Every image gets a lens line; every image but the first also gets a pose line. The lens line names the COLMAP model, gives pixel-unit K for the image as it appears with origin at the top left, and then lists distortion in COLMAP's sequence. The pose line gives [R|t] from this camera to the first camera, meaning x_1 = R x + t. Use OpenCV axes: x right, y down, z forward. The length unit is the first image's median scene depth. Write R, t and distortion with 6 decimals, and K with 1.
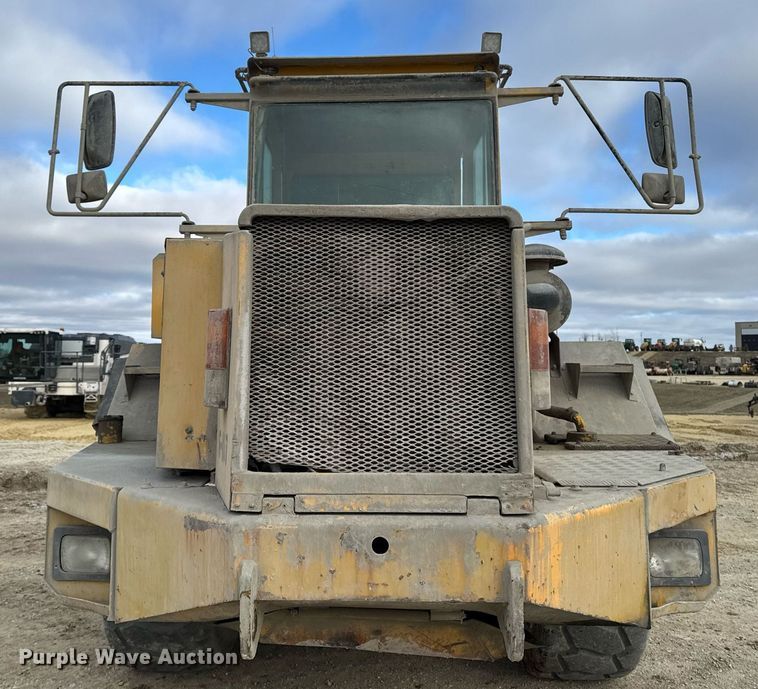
lens RADIAL K [[860.4, 0, 349.7], [0, 860.4, 300.6], [0, 0, 1]] dist [0.046401, 0.000000]
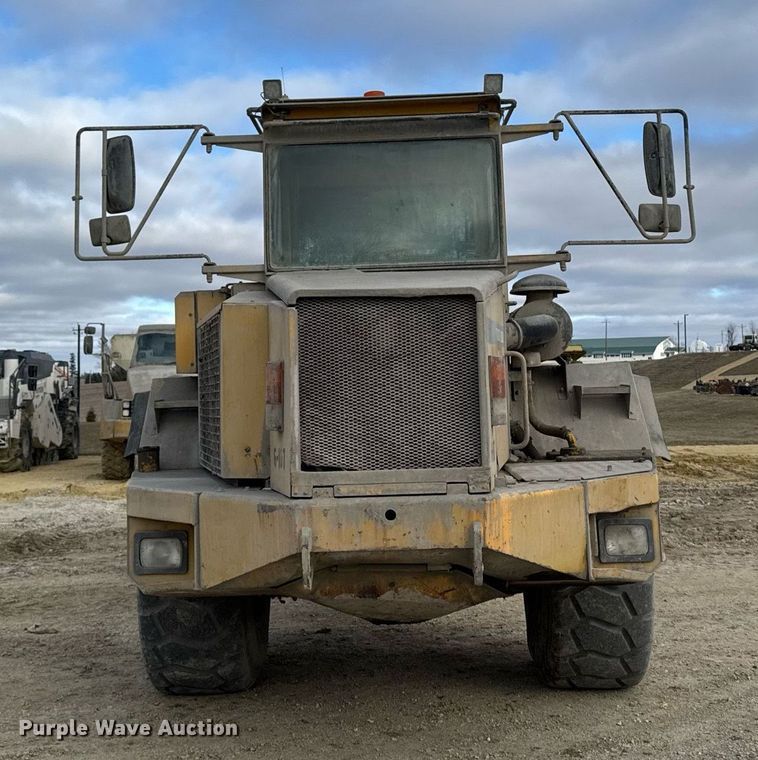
lens RADIAL K [[1532.3, 0, 376.5], [0, 1532.3, 322.7], [0, 0, 1]] dist [0.173395, 0.000000]
pose [[0.999565, -0.028173, 0.008747, -0.002079], [0.027814, 0.998861, 0.038781, -0.085199], [-0.009830, -0.038521, 0.999209, -0.882968]]
